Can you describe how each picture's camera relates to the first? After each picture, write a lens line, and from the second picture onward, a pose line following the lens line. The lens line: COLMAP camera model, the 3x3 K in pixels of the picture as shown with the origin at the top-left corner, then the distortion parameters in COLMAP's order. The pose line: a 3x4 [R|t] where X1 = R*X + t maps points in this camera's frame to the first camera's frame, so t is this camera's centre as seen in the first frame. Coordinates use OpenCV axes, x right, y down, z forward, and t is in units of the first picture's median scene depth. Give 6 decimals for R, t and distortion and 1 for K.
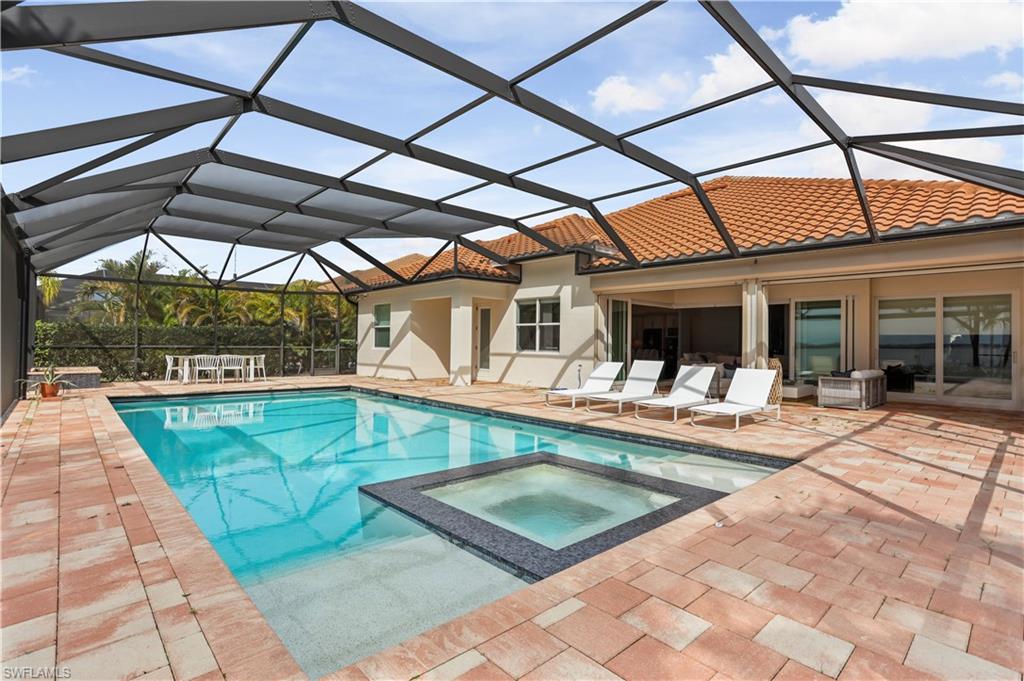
lens RADIAL K [[496.3, 0, 512.0], [0, 496.3, 340.5], [0, 0, 1]] dist [0.000729, -0.000234]
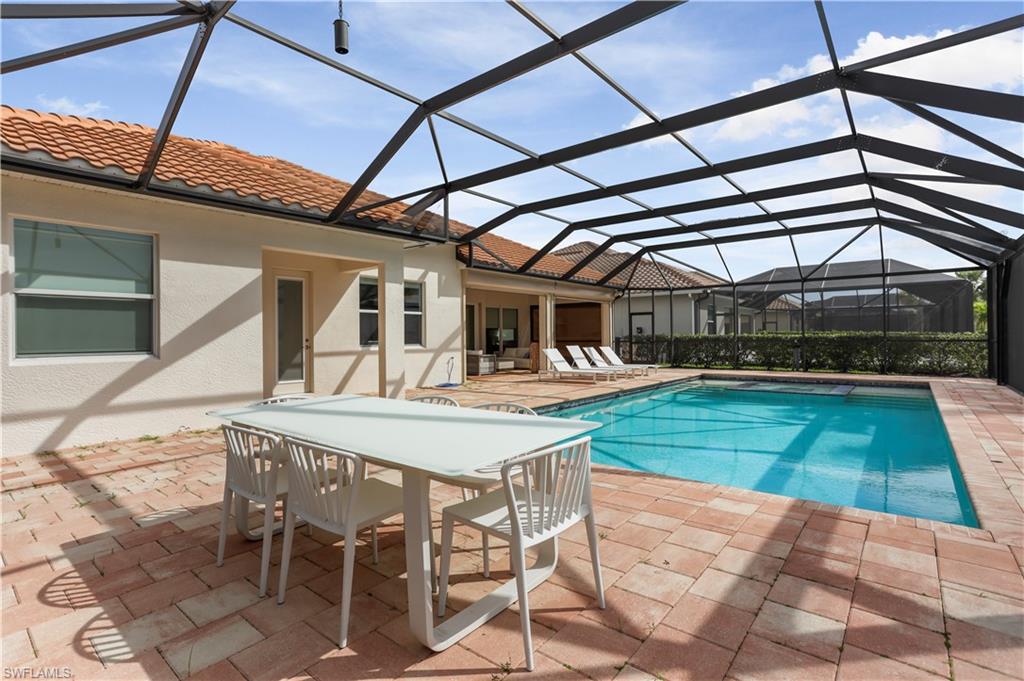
lens RADIAL K [[496.3, 0, 512.0], [0, 496.3, 340.5], [0, 0, 1]] dist [0.000729, -0.000234]
pose [[-0.121275, -0.025414, 0.992294, -0.790527], [-0.001839, 0.999676, 0.025379, -0.007908], [-0.992617, 0.001253, -0.121282, 0.935589]]
